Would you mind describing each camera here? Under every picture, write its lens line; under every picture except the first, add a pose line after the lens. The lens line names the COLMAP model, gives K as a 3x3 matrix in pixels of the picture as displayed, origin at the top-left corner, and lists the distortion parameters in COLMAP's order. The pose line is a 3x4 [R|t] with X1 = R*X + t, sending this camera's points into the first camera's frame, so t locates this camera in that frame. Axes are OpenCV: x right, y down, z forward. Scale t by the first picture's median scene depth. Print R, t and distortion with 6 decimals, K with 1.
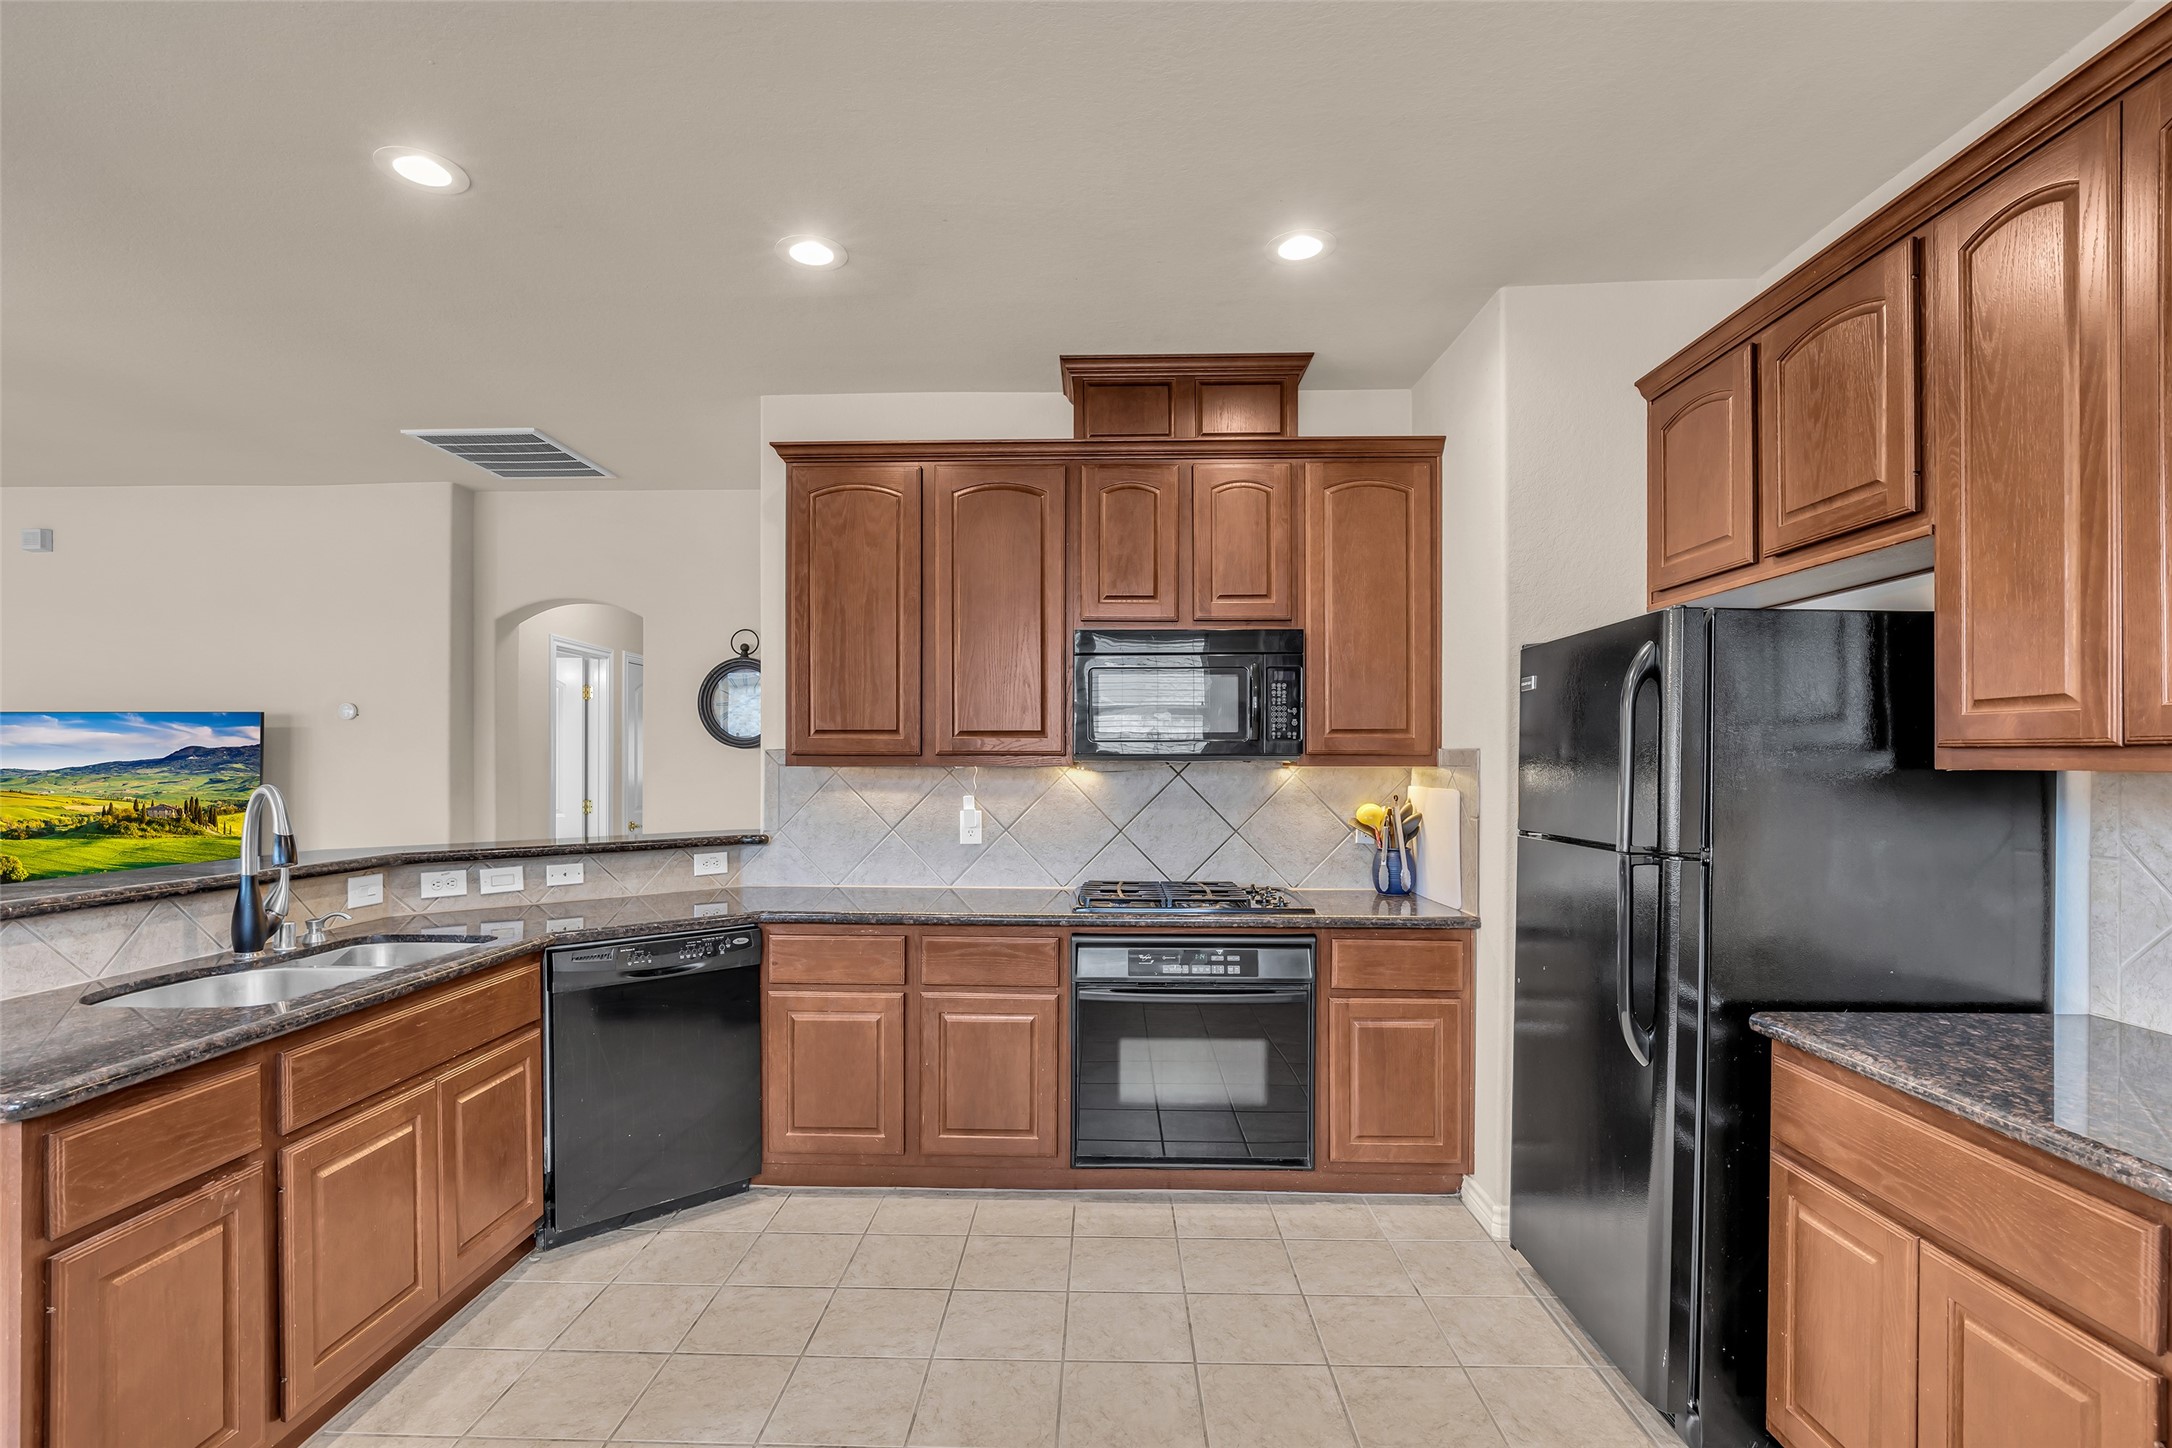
lens RADIAL K [[1020.8, 0, 1076.6], [0, 1020.8, 761.4], [0, 0, 1]] dist [0.000466, 0.000159]
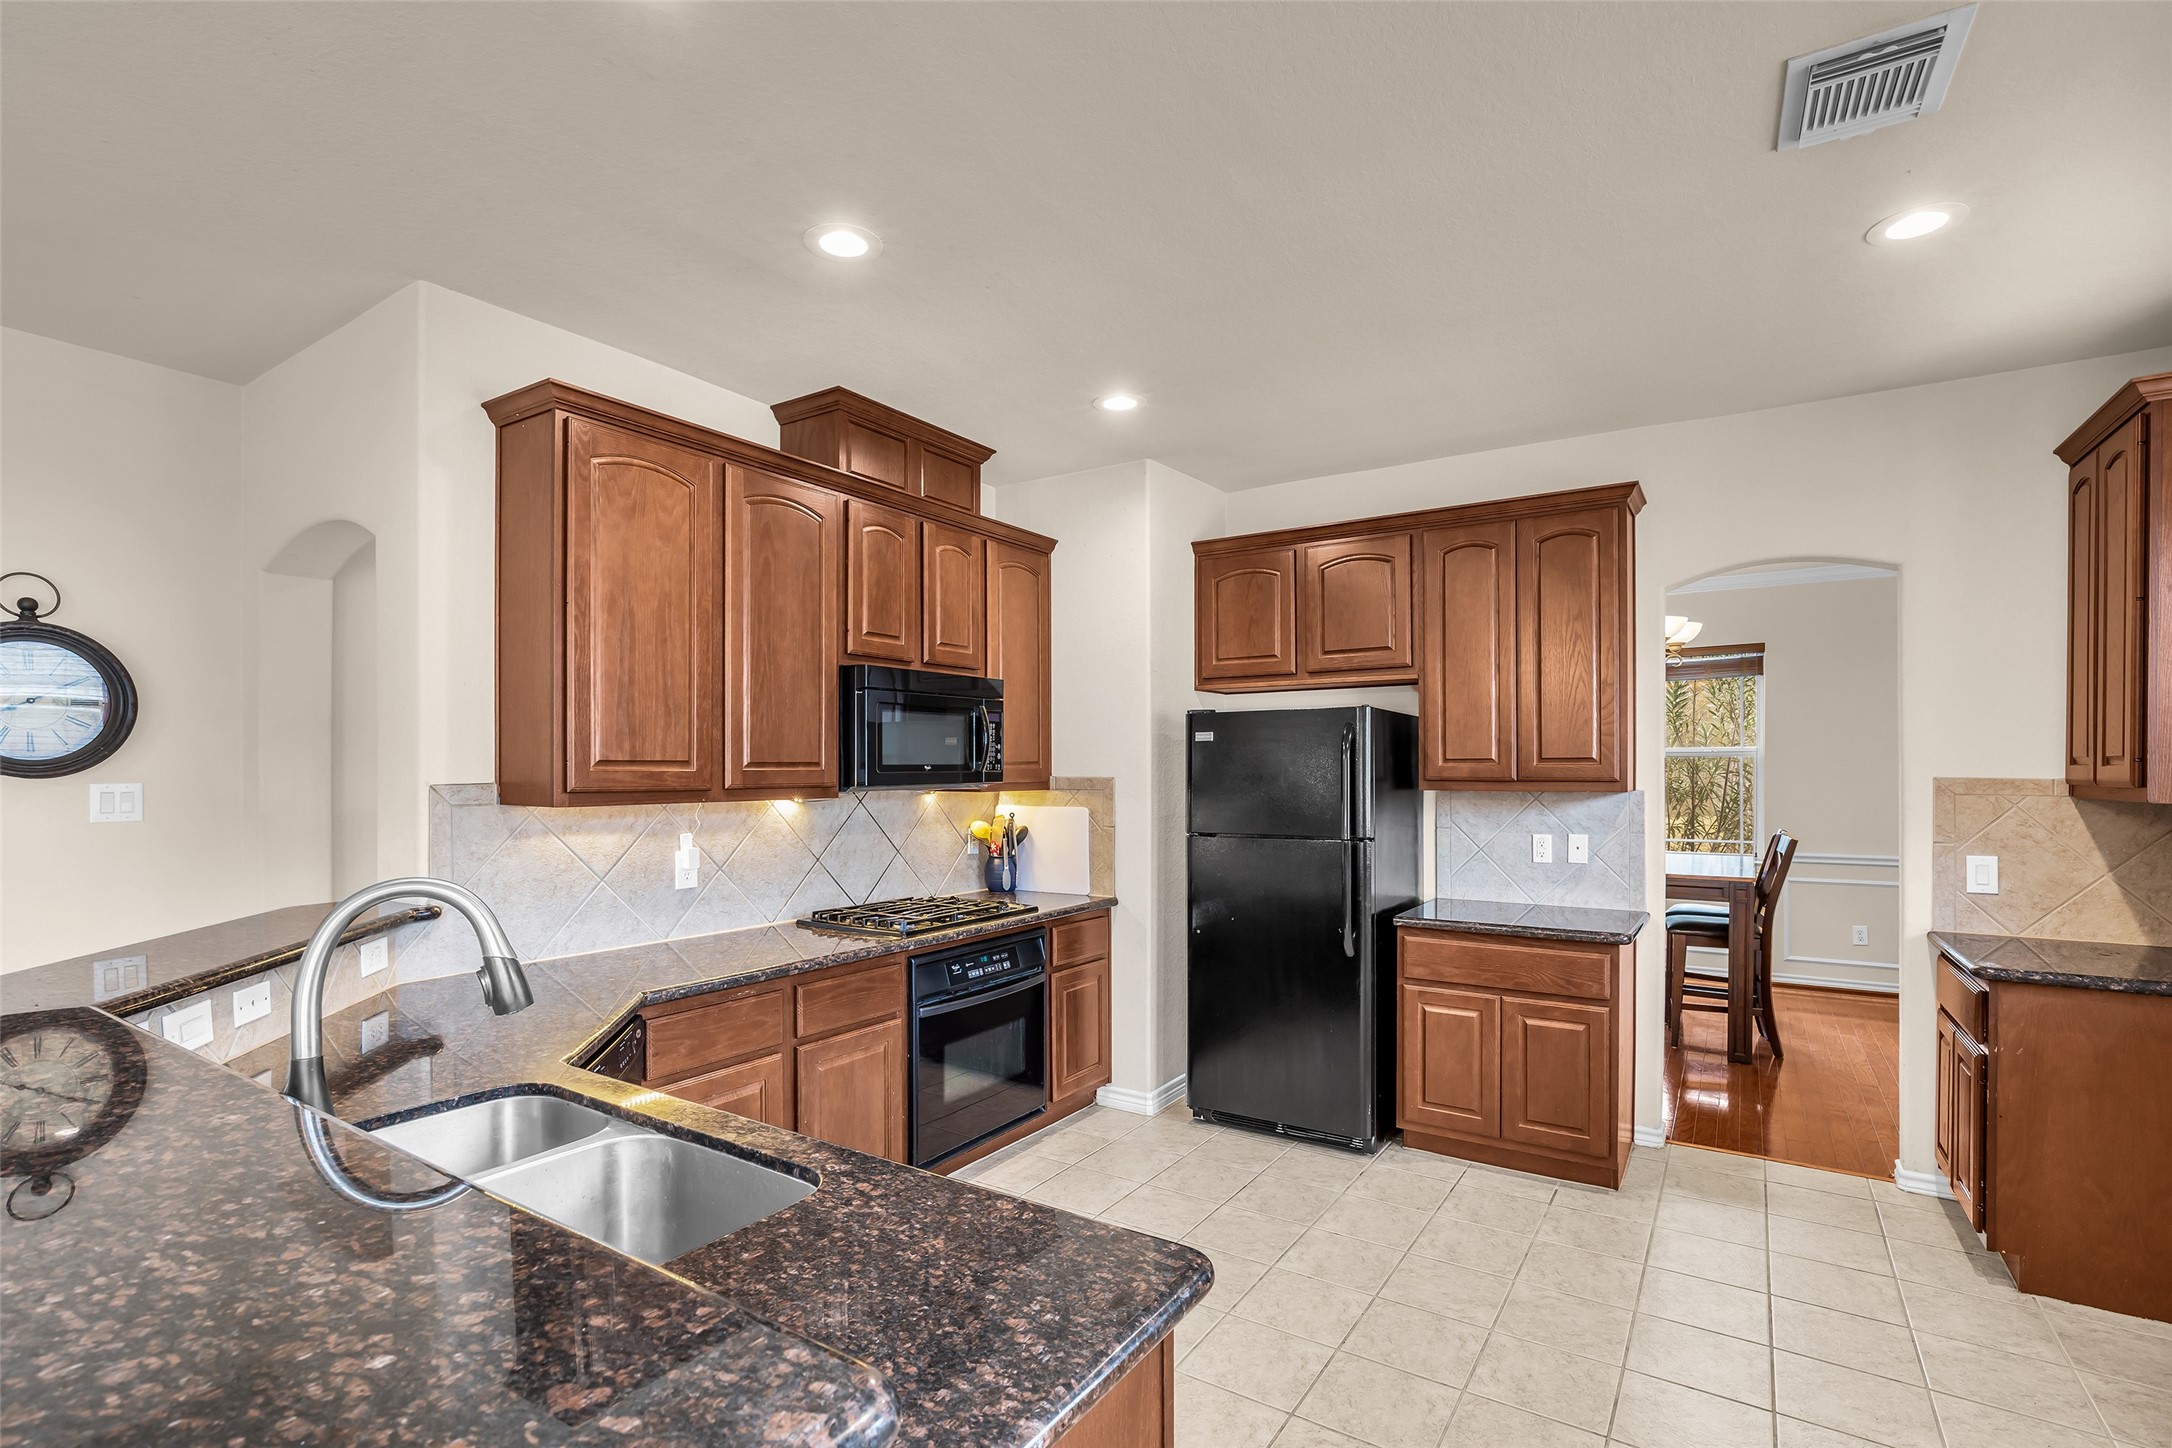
lens RADIAL K [[1015.9, 0, 1090.0], [0, 1015.9, 773.3], [0, 0, 1]] dist [-0.000063, 0.000303]
pose [[0.528545, -0.005274, 0.848889, -0.515805], [0.006135, 0.999978, 0.002393, -0.014250], [-0.848883, 0.003943, 0.528566, 0.187220]]
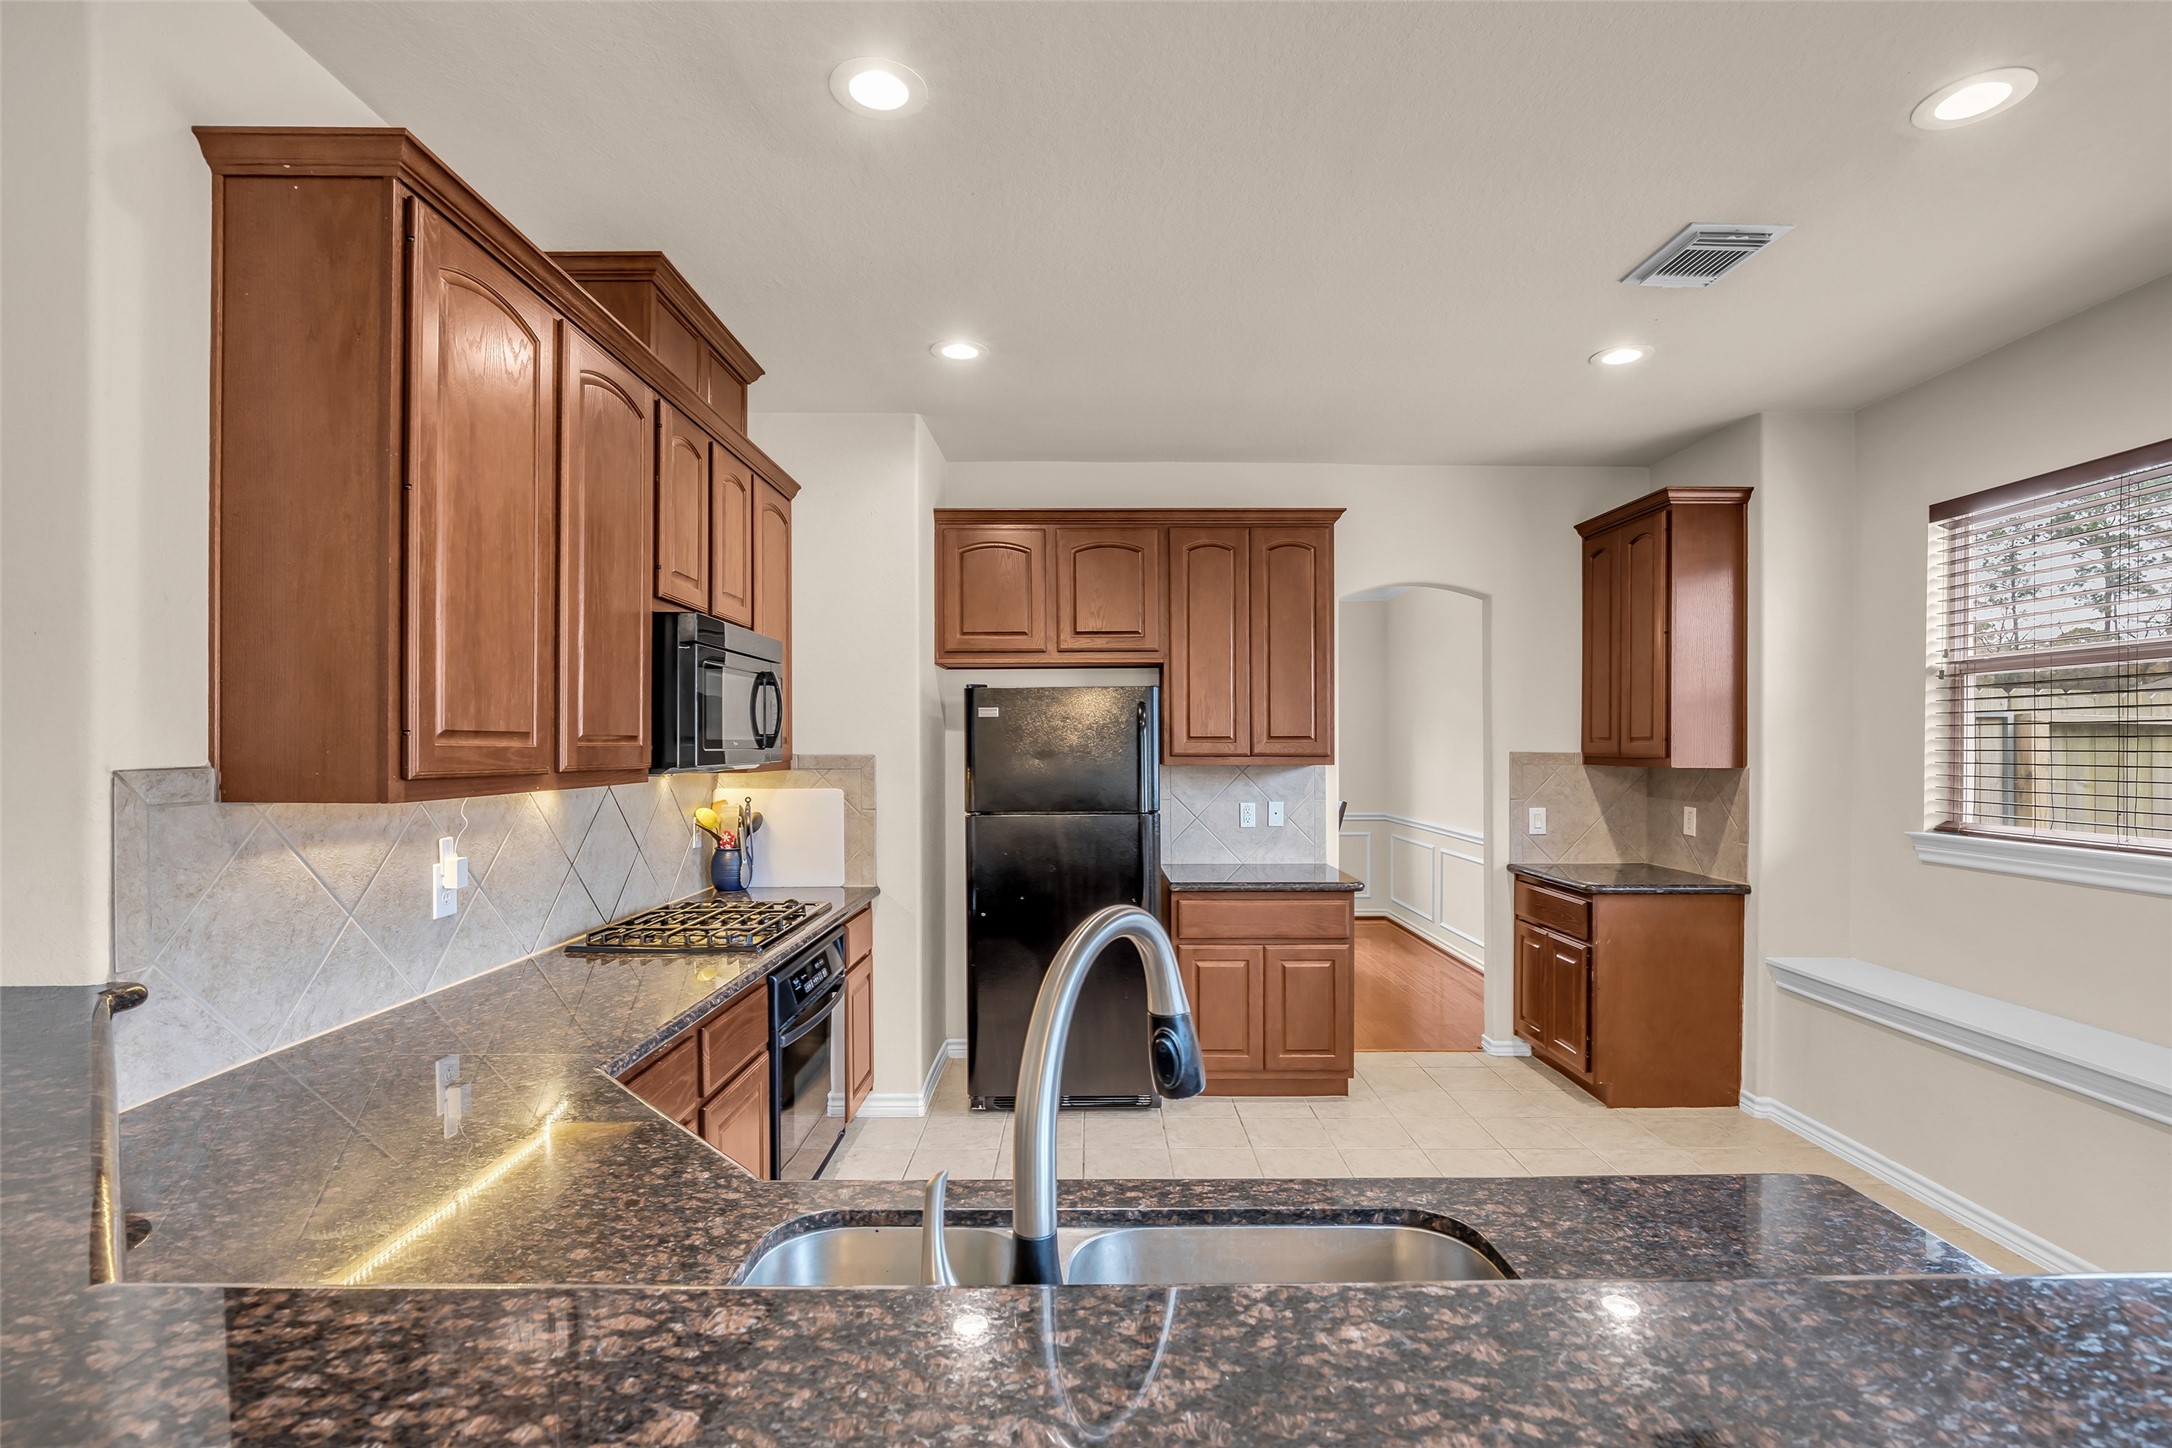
lens RADIAL K [[995.6, 0, 1090.5], [0, 995.6, 751.5], [0, 0, 1]] dist [-0.003005, 0.000229]
pose [[-0.026033, -0.004994, 0.999649, -0.550146], [0.006736, 0.999964, 0.005171, -0.014243], [-0.999638, 0.006869, -0.025998, 0.489292]]
